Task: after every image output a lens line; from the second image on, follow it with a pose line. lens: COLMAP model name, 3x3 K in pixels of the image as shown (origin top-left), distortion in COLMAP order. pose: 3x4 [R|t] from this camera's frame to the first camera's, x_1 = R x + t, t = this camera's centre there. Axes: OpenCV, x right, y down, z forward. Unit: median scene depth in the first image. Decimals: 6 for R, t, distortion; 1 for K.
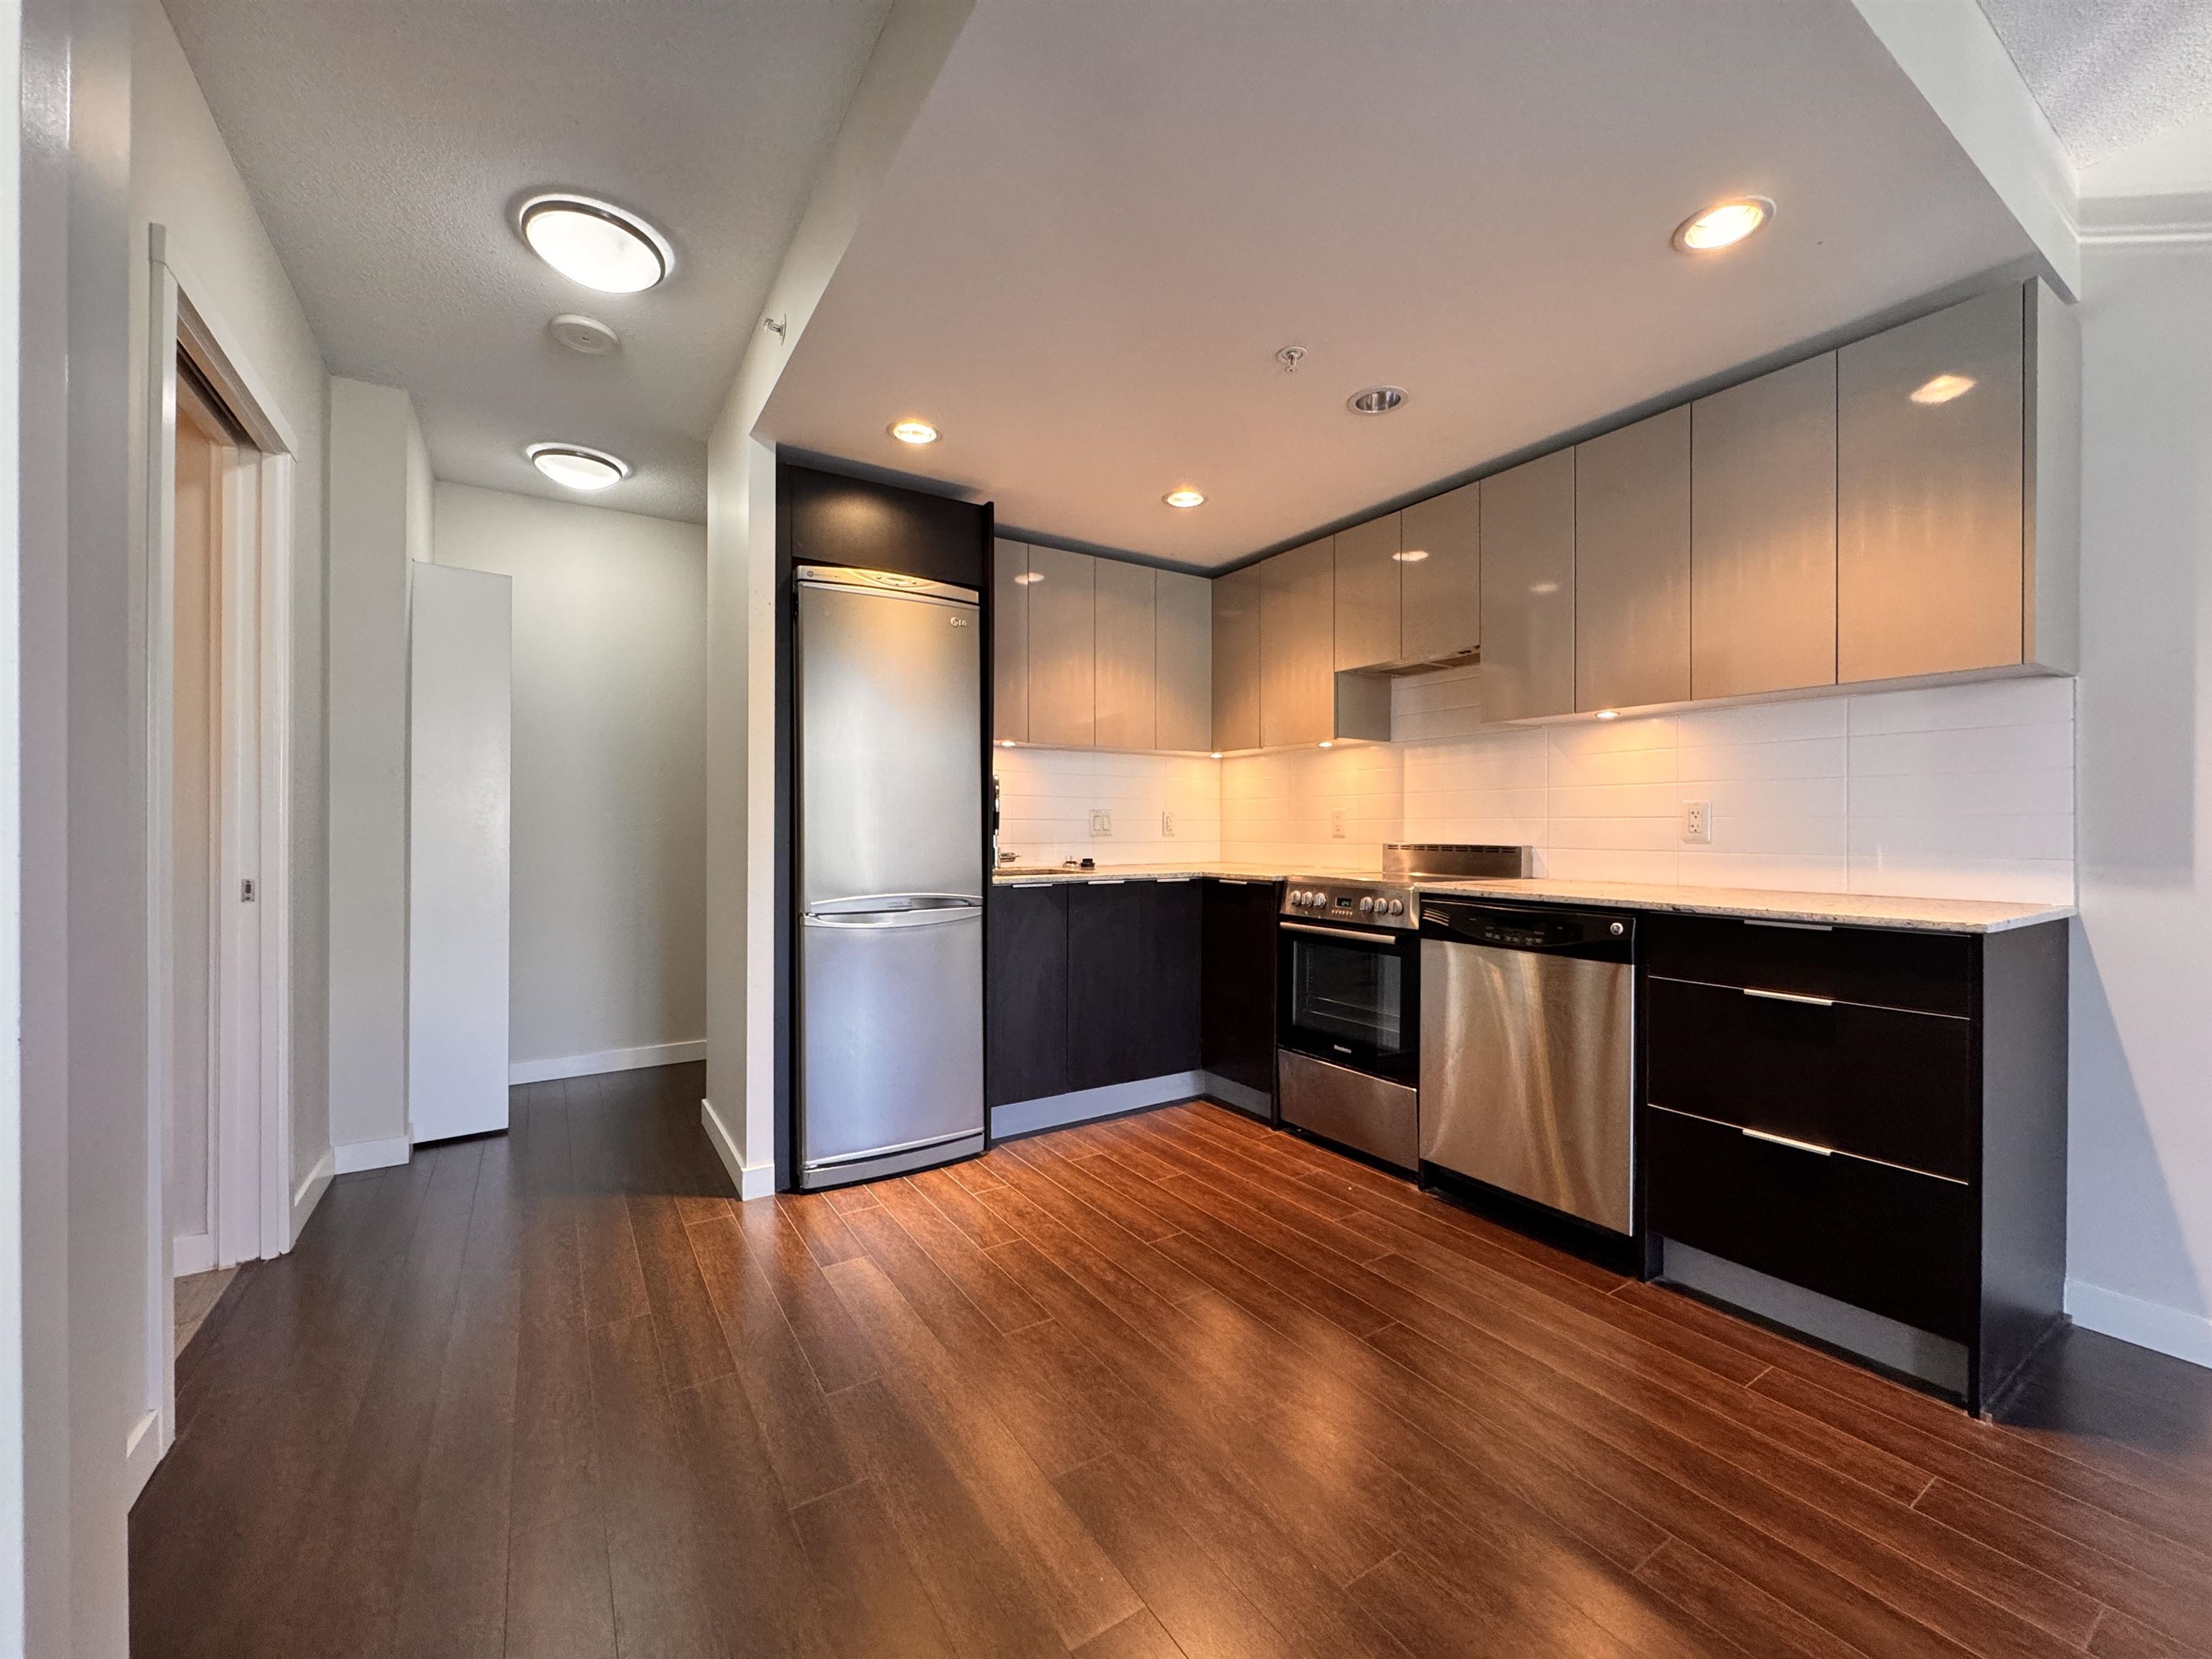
lens RADIAL K [[877.2, 0, 1106.0], [0, 877.2, 829.5], [0, 0, 1]] dist [-0.000353, -0.000012]
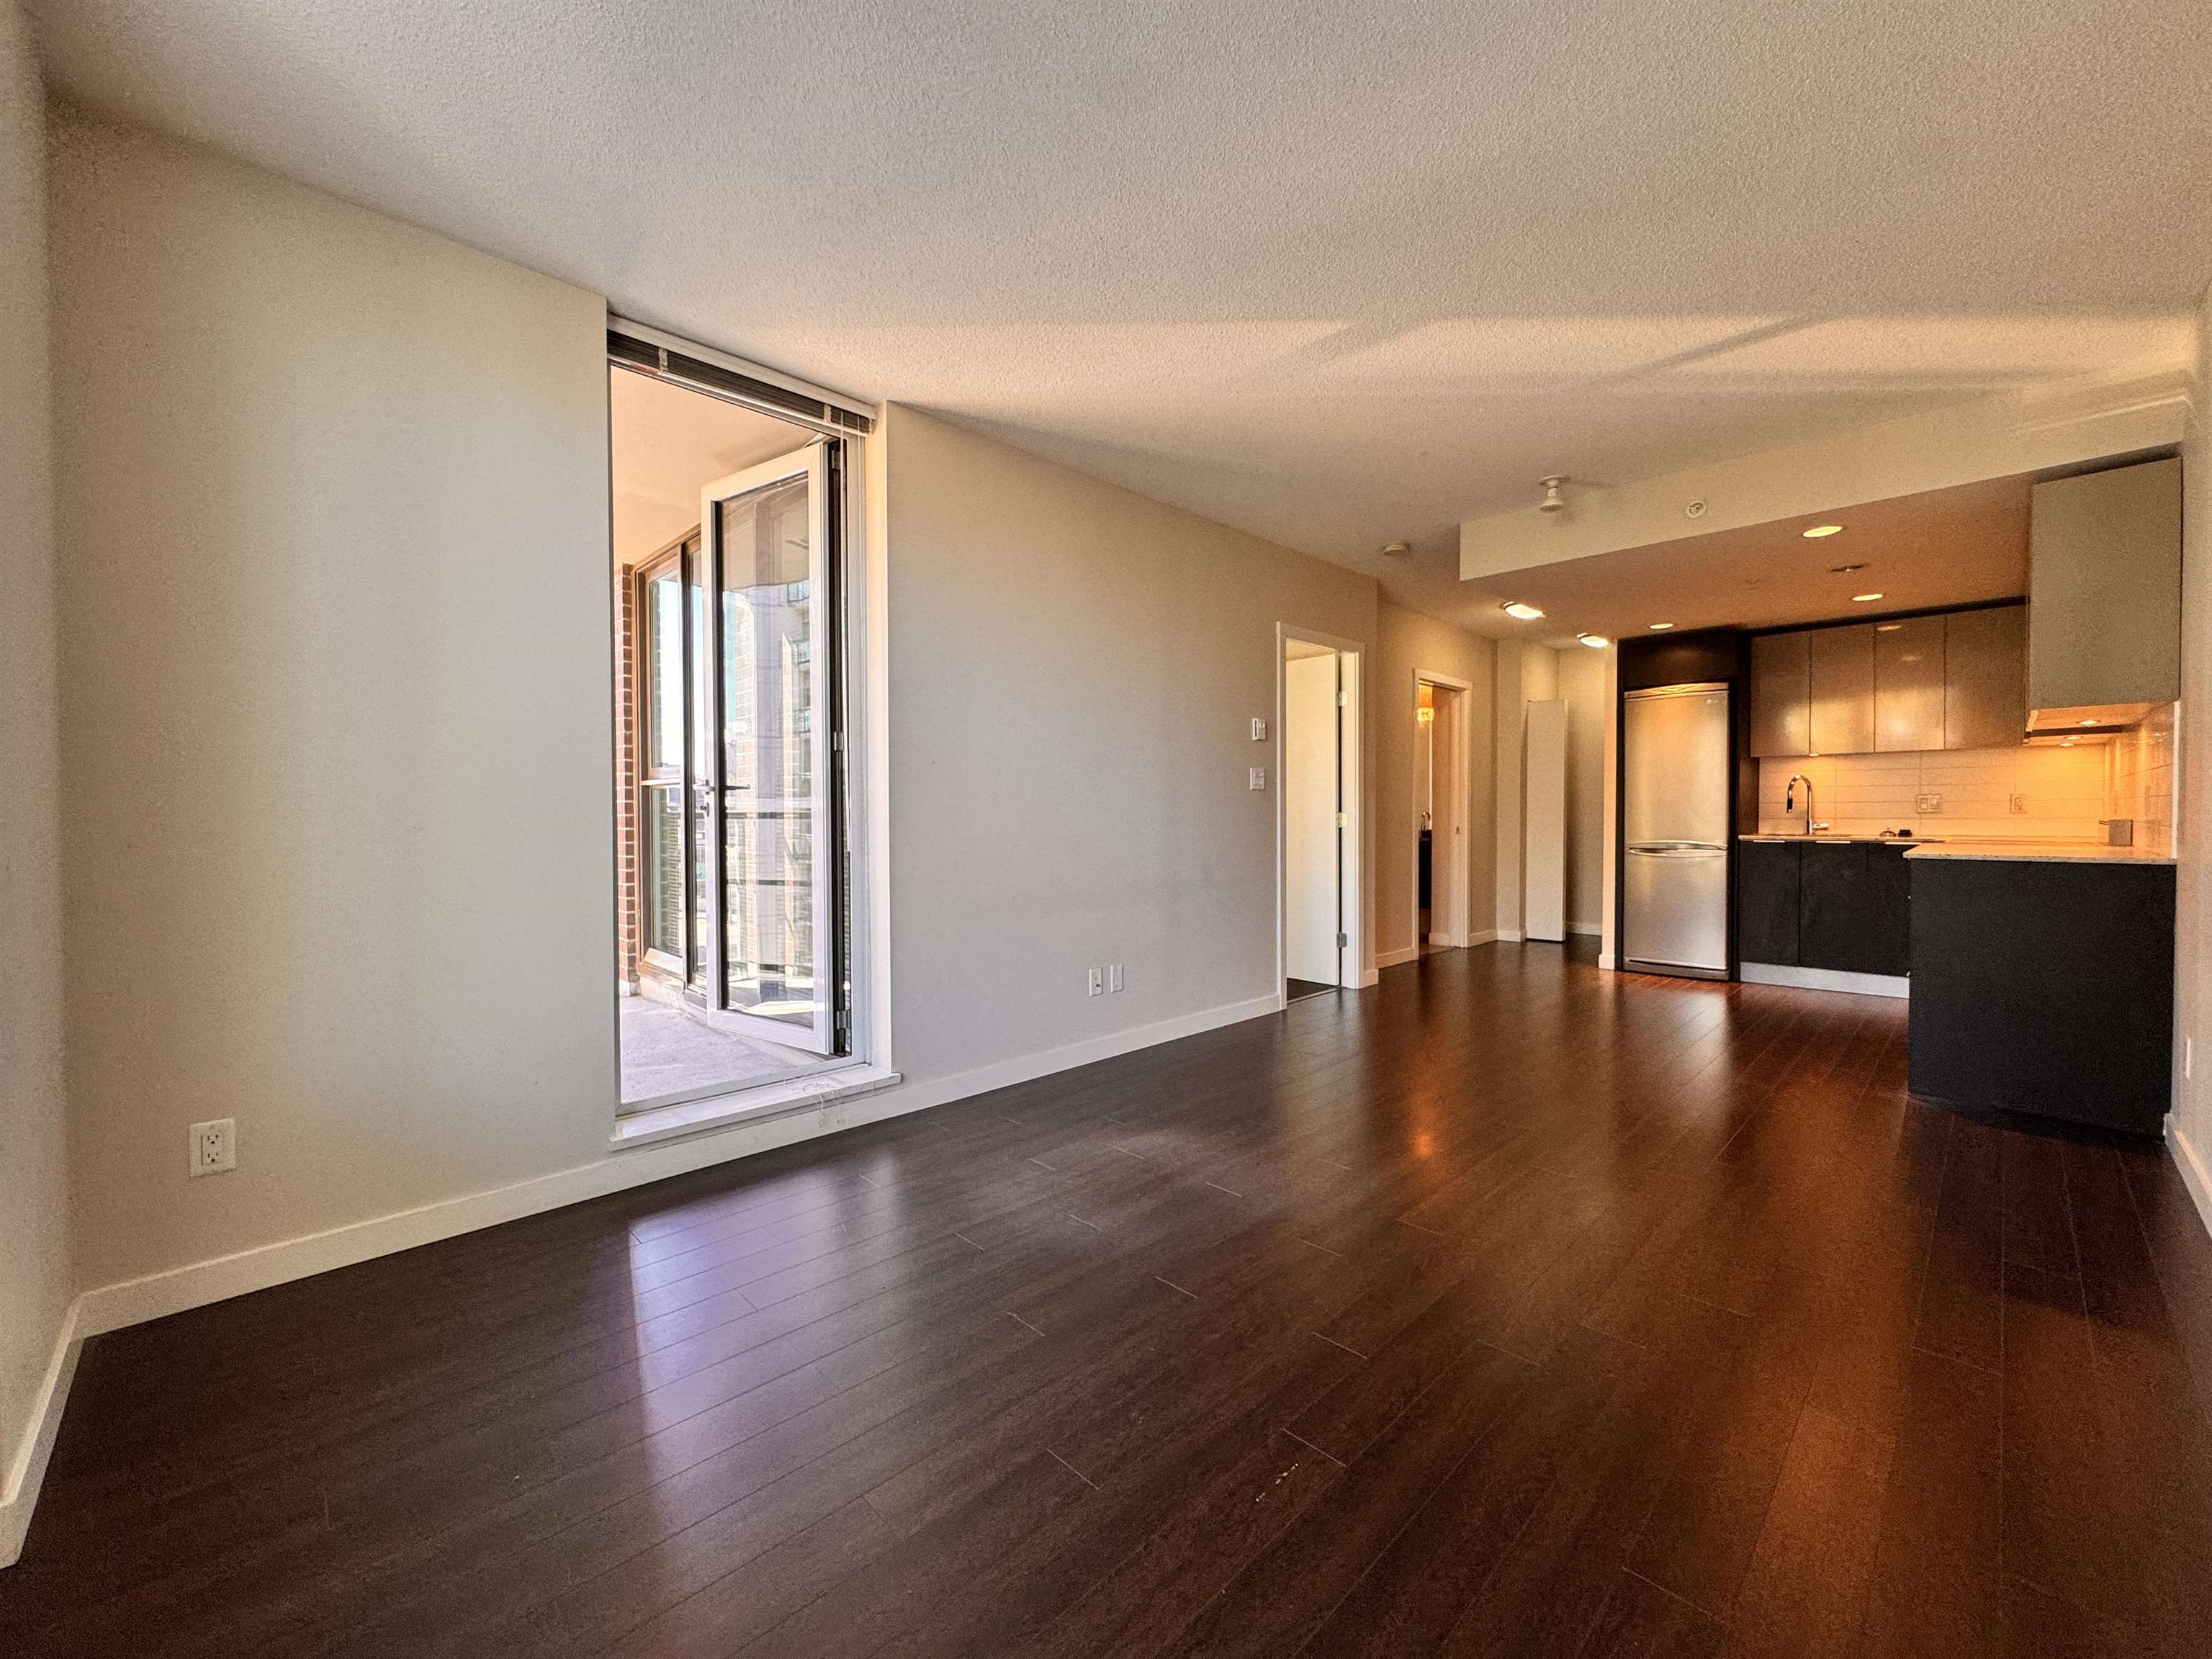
lens RADIAL K [[877.2, 0, 1106.0], [0, 877.2, 829.5], [0, 0, 1]] dist [-0.000353, -0.000012]
pose [[0.209951, 0.014513, -0.977604, 1.575385], [0.001984, 0.999881, 0.015270, 0.012858], [0.977710, -0.005145, 0.209898, -0.772288]]
